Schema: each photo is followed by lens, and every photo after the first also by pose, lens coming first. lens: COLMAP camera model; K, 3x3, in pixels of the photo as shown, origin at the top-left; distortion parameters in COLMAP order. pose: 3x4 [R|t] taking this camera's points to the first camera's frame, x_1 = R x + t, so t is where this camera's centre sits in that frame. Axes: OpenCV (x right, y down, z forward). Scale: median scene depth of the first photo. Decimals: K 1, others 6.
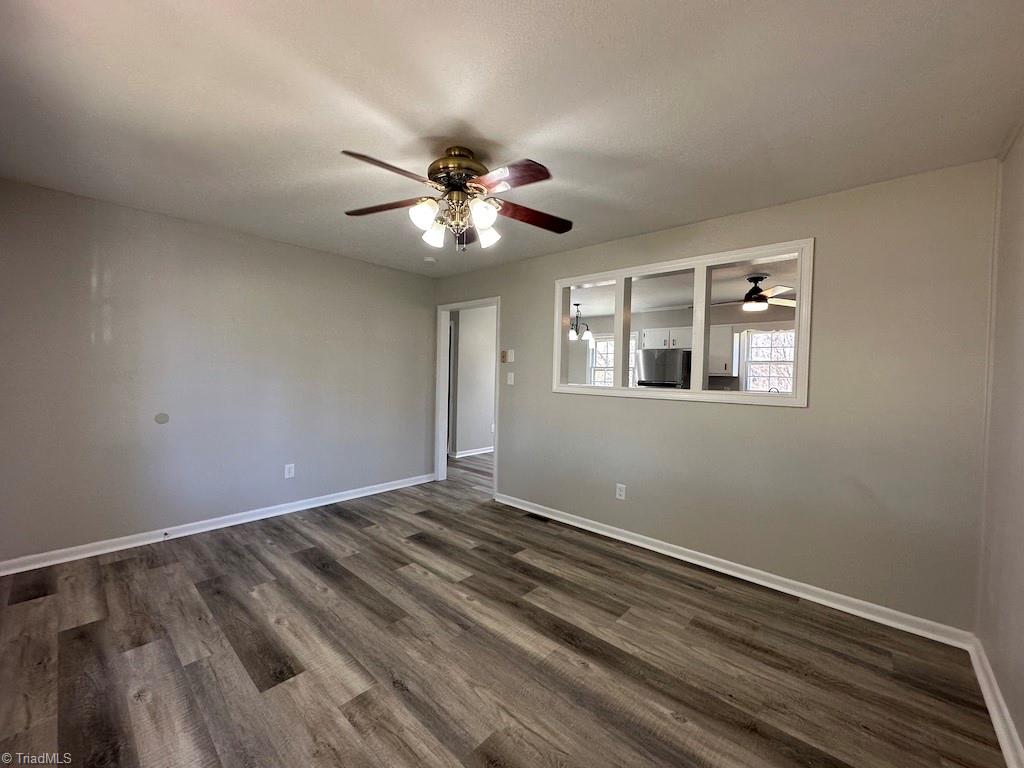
lens RADIAL K [[408.1, 0, 510.5], [0, 408.1, 384.9], [0, 0, 1]] dist [-0.001980, 0.001070]
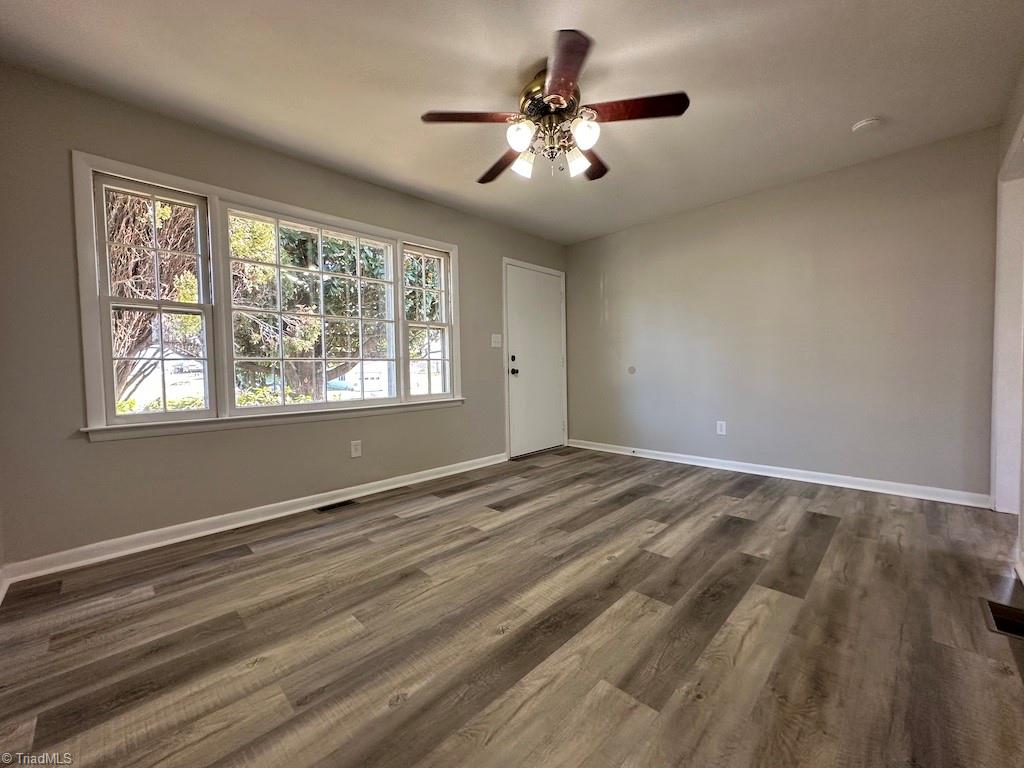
lens RADIAL K [[408.1, 0, 512.1], [0, 408.1, 384.2], [0, 0, 1]] dist [-0.001980, 0.001070]
pose [[-0.044520, 0.015560, -0.998887, 0.678236], [-0.011942, 0.999799, 0.016107, 0.130169], [0.998937, 0.012646, -0.044325, 0.731960]]
